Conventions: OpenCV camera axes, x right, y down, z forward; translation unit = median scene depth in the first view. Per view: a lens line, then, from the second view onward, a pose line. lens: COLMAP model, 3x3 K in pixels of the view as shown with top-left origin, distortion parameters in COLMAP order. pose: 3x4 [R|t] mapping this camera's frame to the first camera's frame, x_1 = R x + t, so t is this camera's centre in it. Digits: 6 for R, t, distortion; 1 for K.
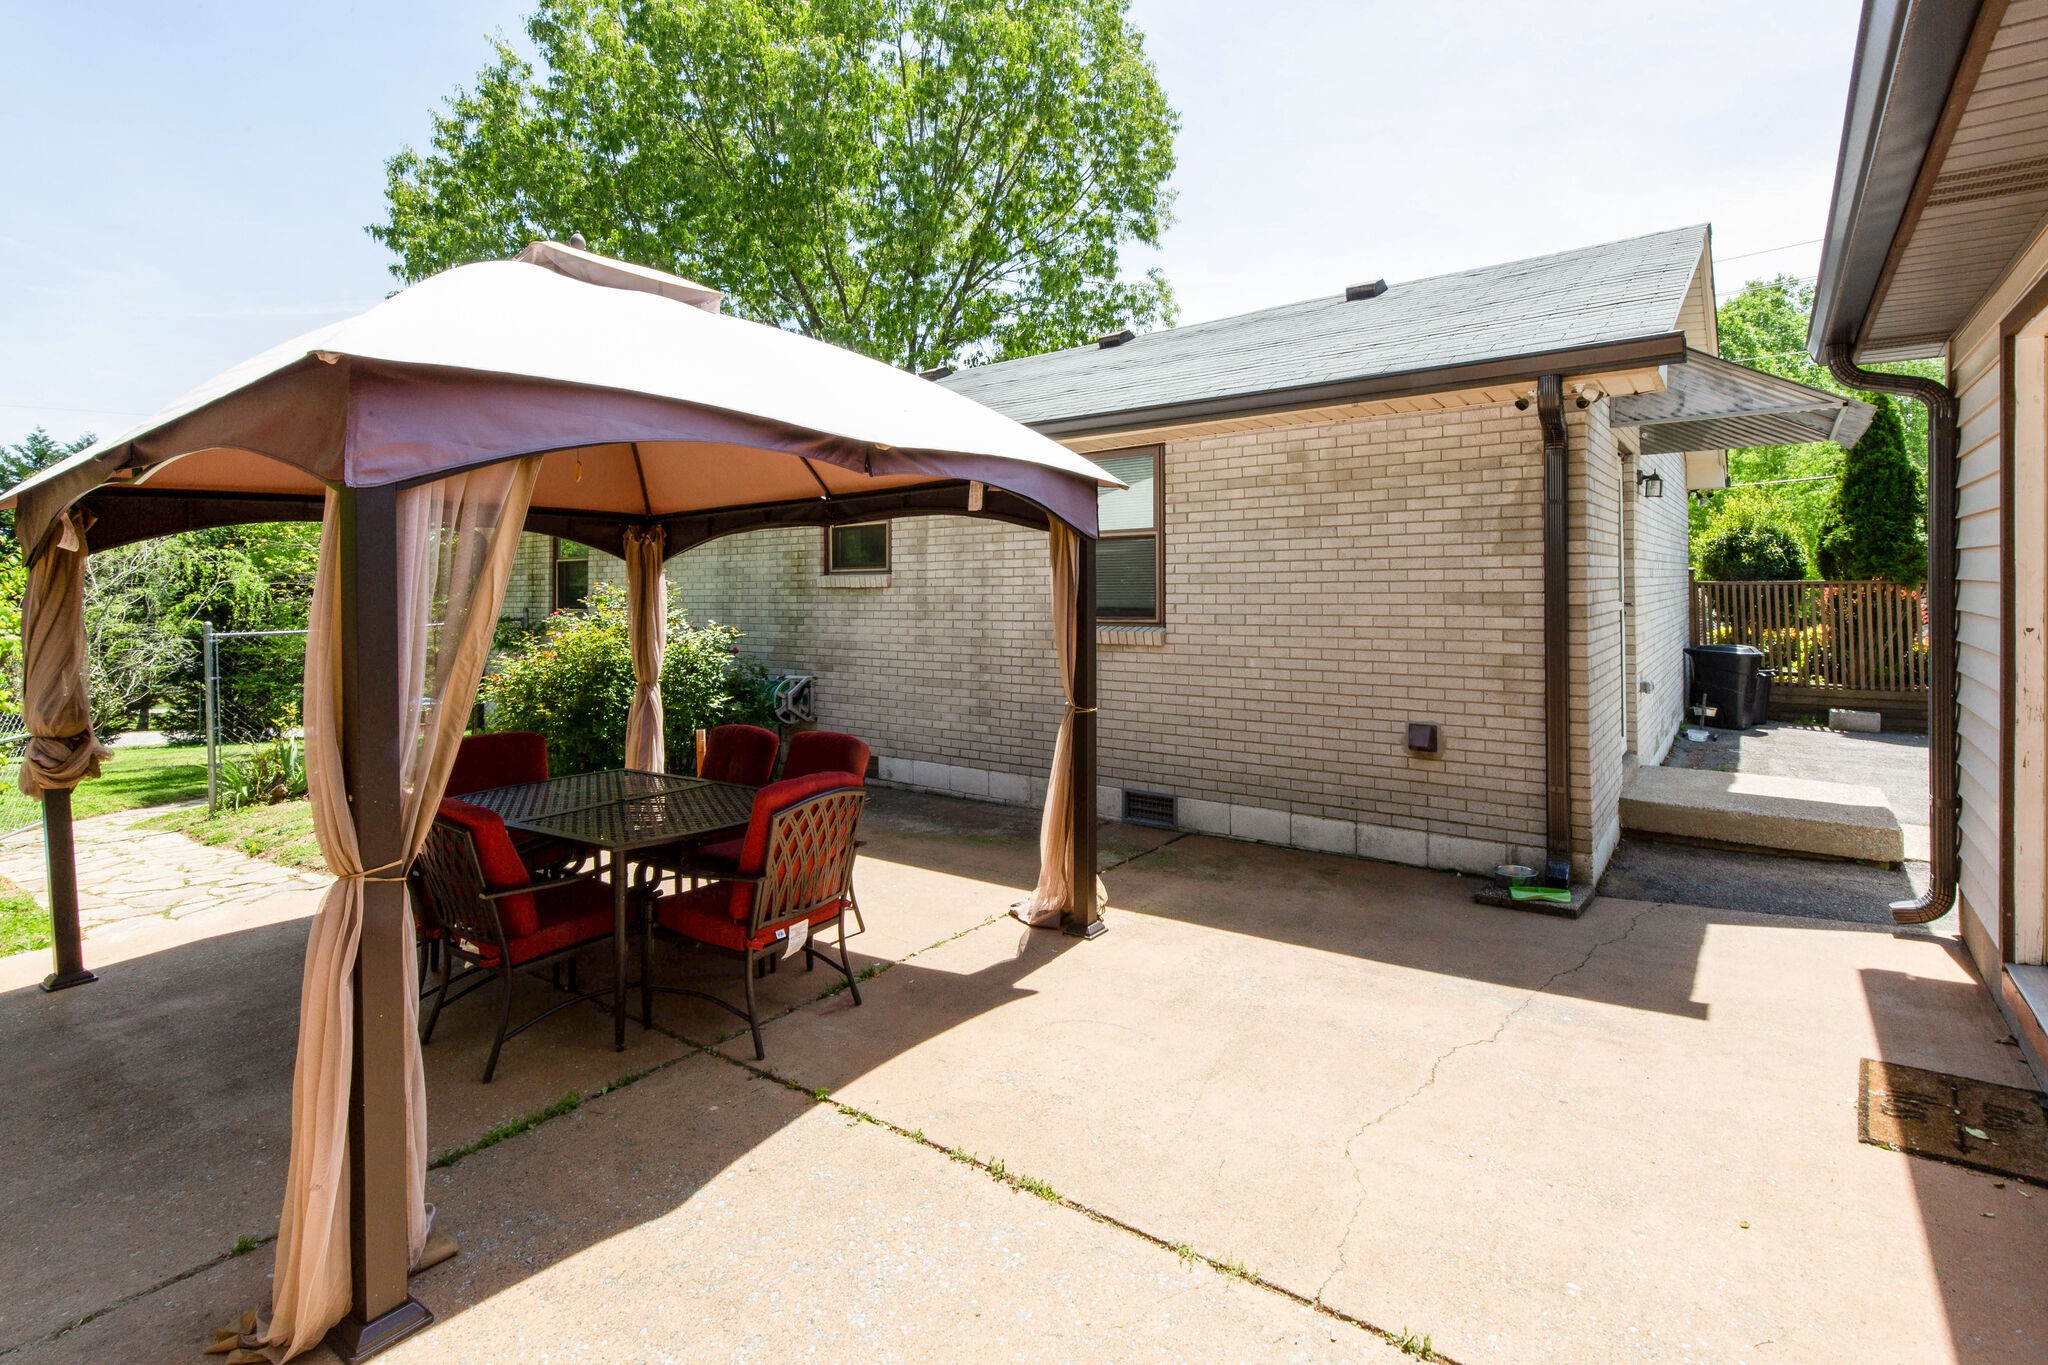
lens RADIAL K [[1056.3, 0, 1027.5], [0, 1056.3, 666.3], [0, 0, 1]] dist [0.025366, -0.000446]
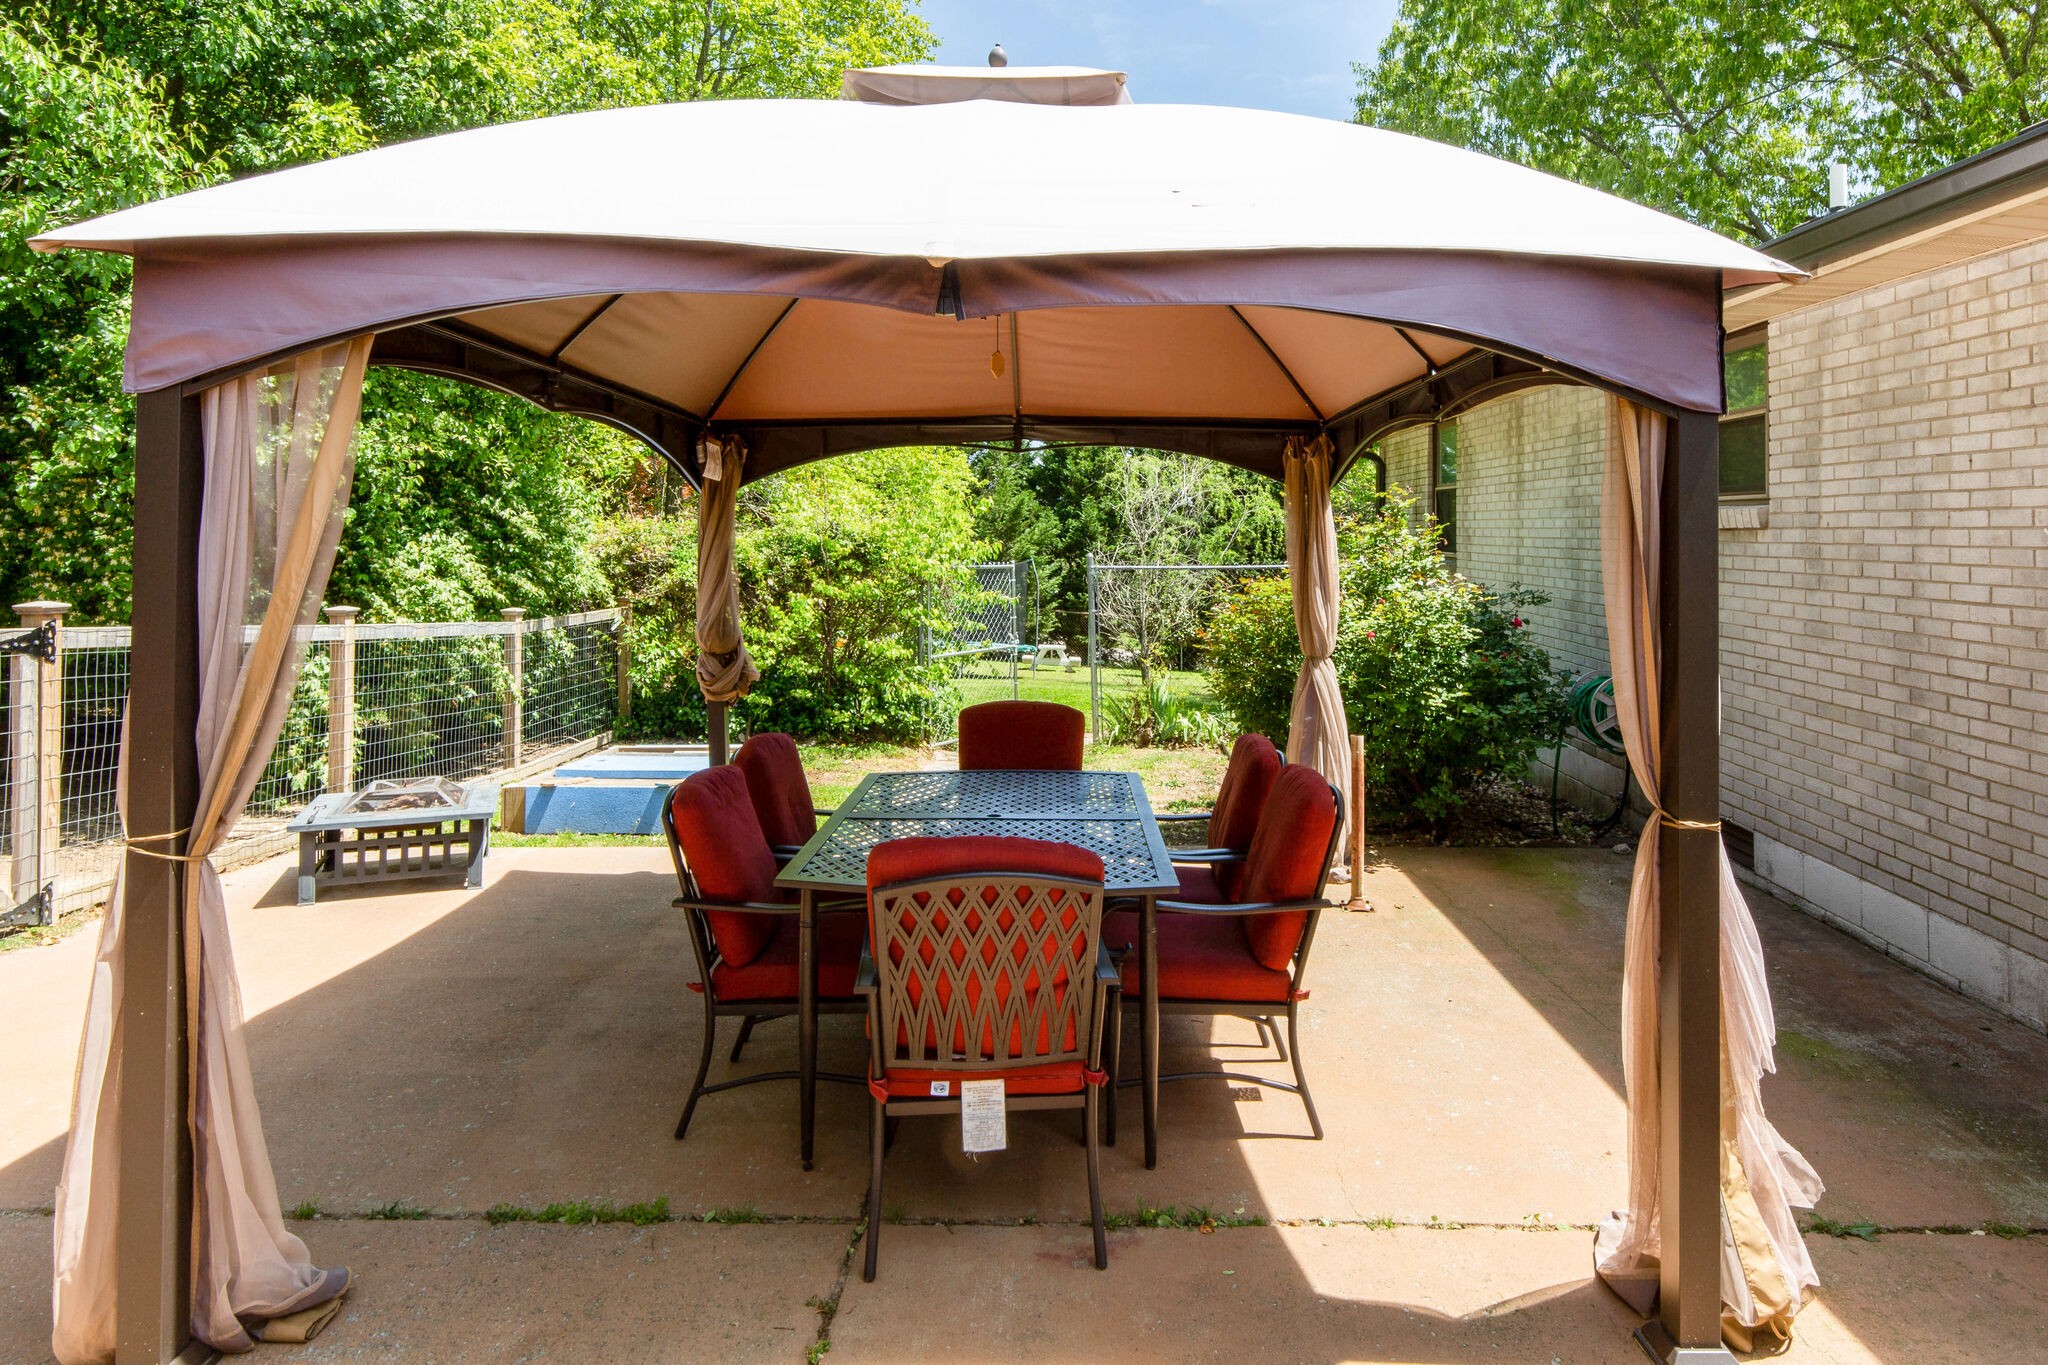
lens RADIAL K [[1289.5, 0, 1020.6], [0, 1289.5, 555.0], [0, 0, 1]] dist [0.013114, -0.001045]
pose [[0.577235, 0.033070, -0.815908, 0.206926], [-0.075330, 0.997075, -0.012881, -0.024483], [0.813096, 0.068897, 0.578038, 0.314508]]
